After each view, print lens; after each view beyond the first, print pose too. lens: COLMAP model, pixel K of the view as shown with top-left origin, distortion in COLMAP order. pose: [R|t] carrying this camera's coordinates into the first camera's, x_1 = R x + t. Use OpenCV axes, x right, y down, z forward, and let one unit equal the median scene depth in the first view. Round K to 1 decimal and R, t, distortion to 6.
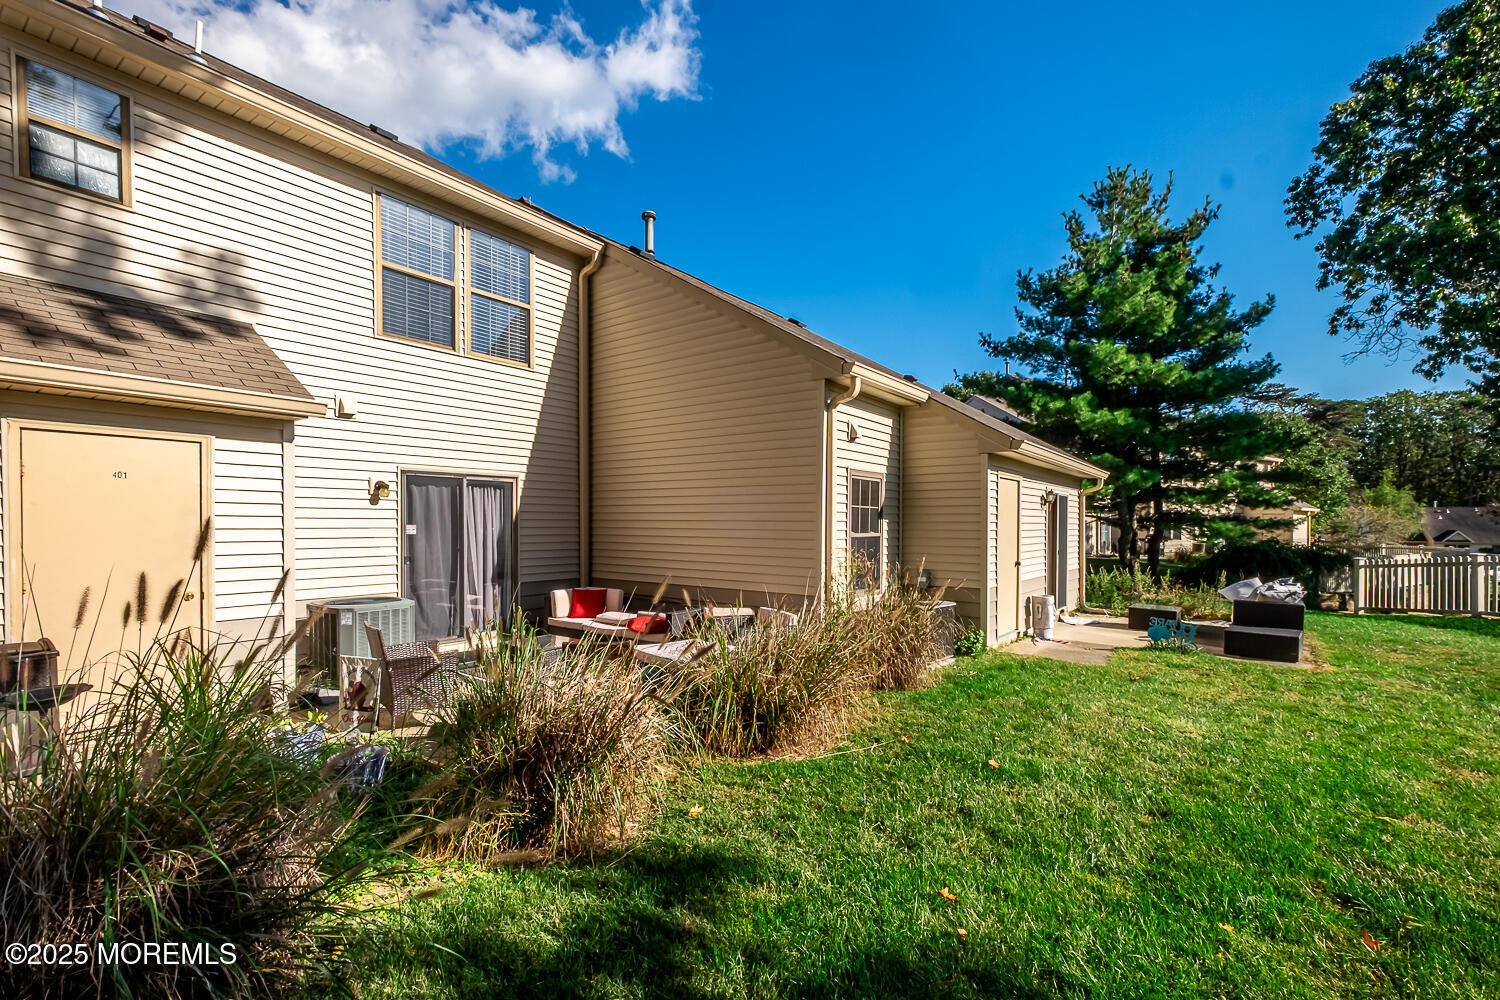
lens RADIAL K [[667.6, 0, 748.5], [0, 667.6, 491.6], [0, 0, 1]] dist [0.011027, -0.000224]
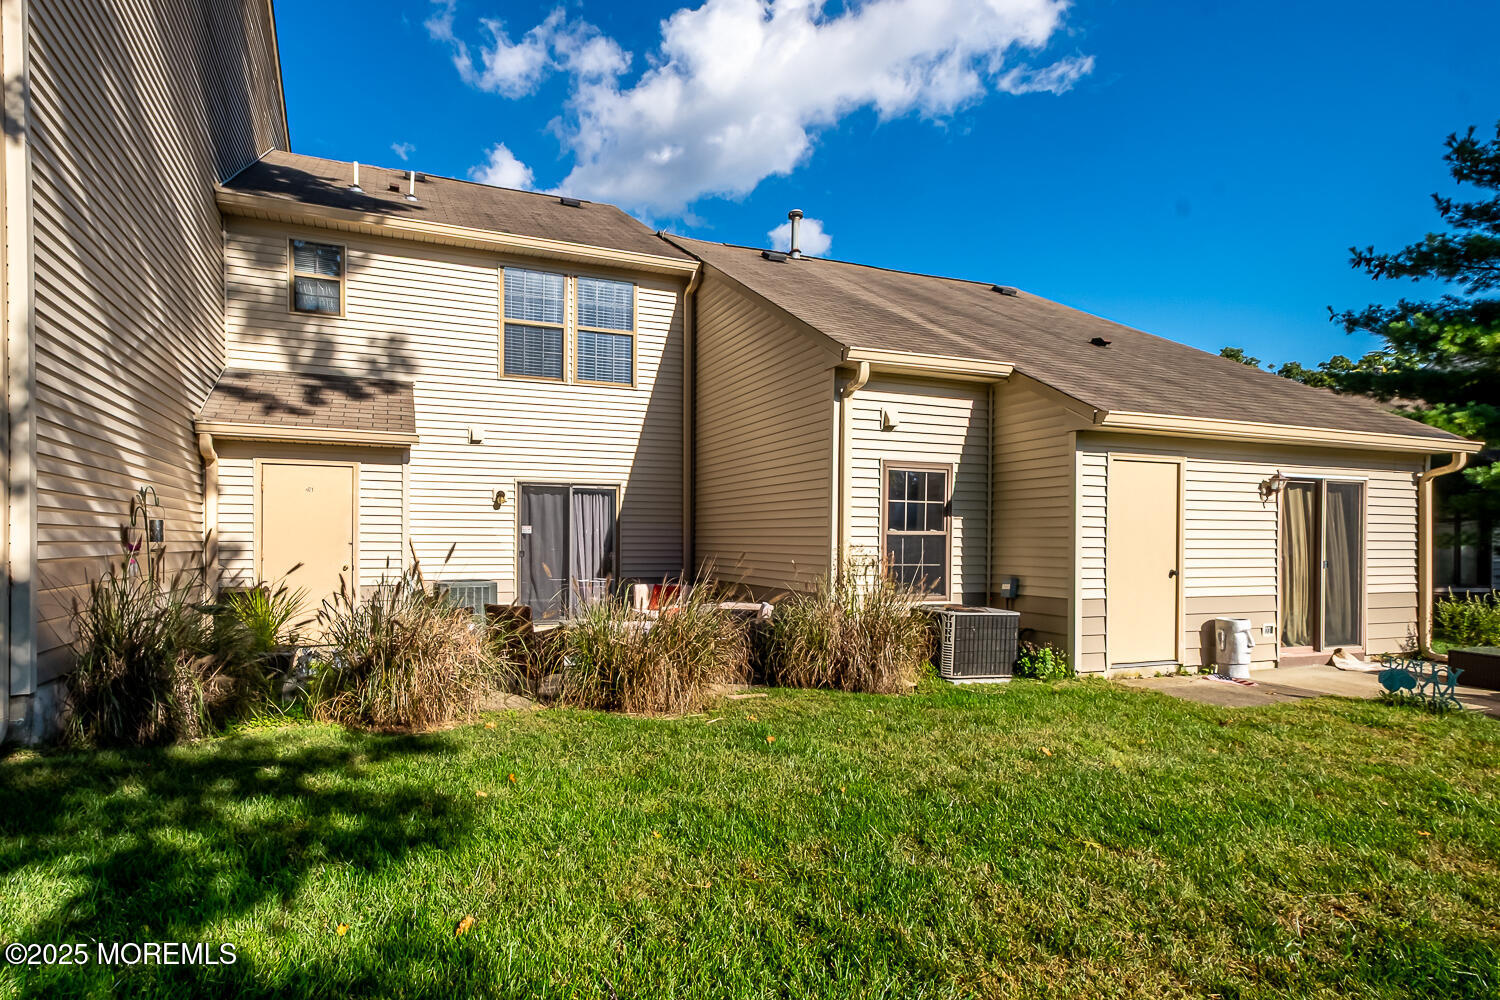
lens RADIAL K [[796.3, 0, 750.0], [0, 796.3, 500.0], [0, 0, 1]] dist [0.017876, 0.000875]
pose [[0.840623, -0.031220, -0.540719, 0.586999], [0.024677, 0.999508, -0.019346, 0.037319], [0.541057, 0.002919, 0.840981, -0.021304]]
